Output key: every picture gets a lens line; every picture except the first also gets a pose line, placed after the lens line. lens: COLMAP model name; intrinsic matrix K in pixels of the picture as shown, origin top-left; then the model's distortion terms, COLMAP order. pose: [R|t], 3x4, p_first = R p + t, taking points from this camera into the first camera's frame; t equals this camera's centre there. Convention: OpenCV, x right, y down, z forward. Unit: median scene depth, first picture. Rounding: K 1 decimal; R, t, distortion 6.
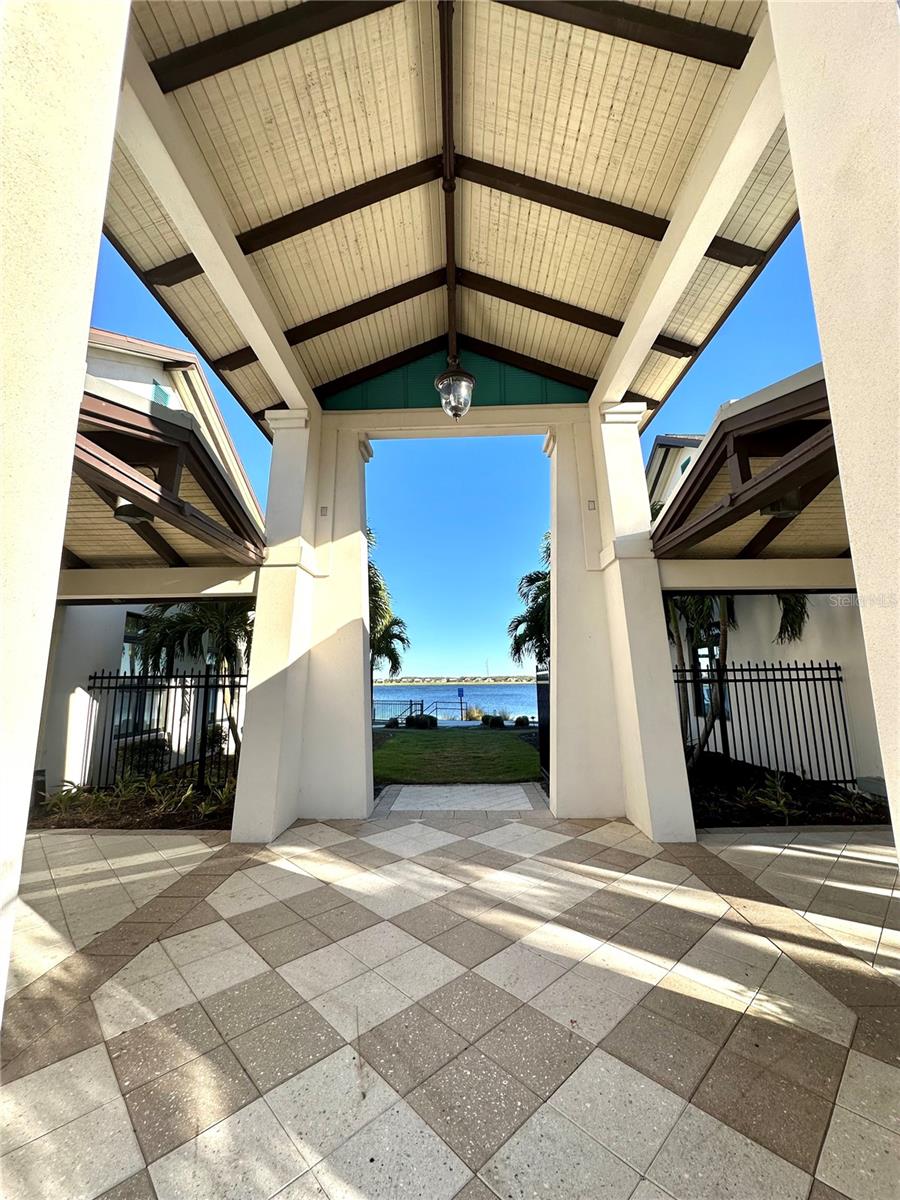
lens RADIAL K [[477.0, 0, 448.7], [0, 477.0, 600.0], [0, 0, 1]] dist [-0.007078, 0.000128]
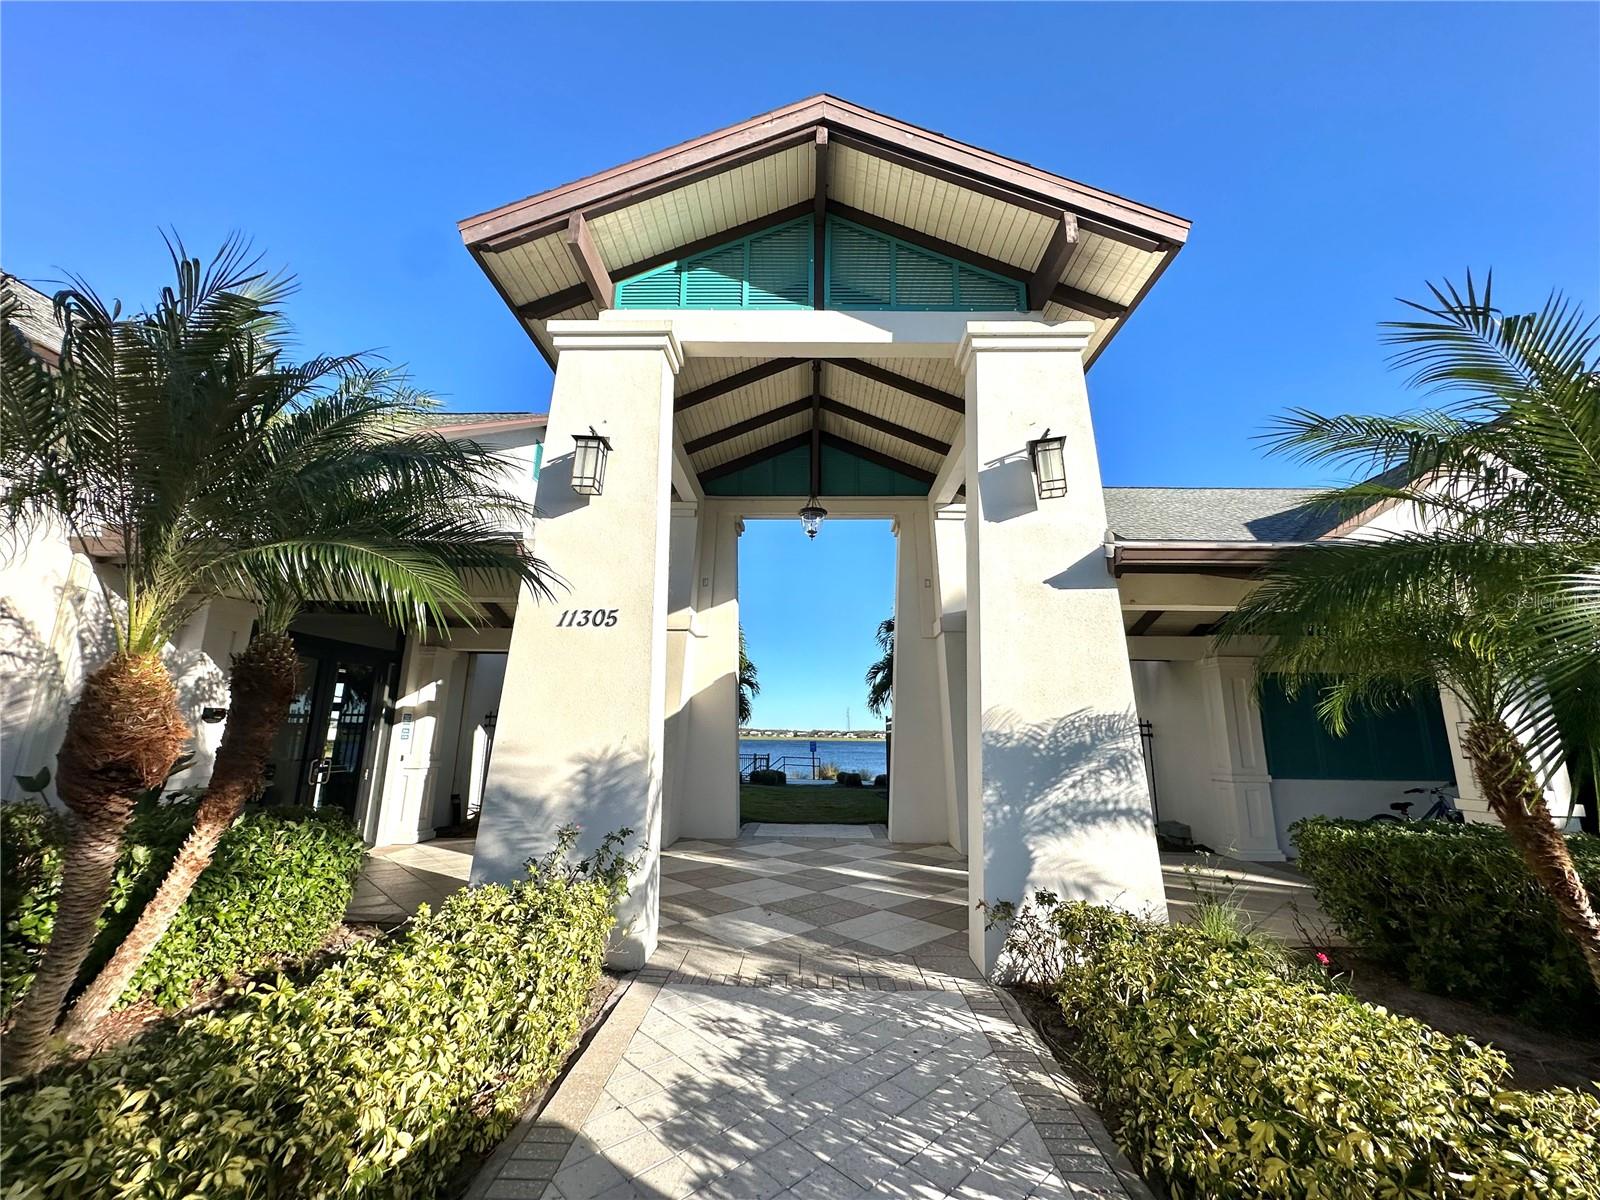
lens RADIAL K [[636.0, 0, 799.3], [0, 636.0, 592.6], [0, 0, 1]] dist [-0.007078, 0.000128]
pose [[0.999672, 0.025585, -0.001242, -0.019505], [-0.025615, 0.998299, -0.052368, -0.070892], [-0.000100, 0.052383, 0.998627, -0.524406]]
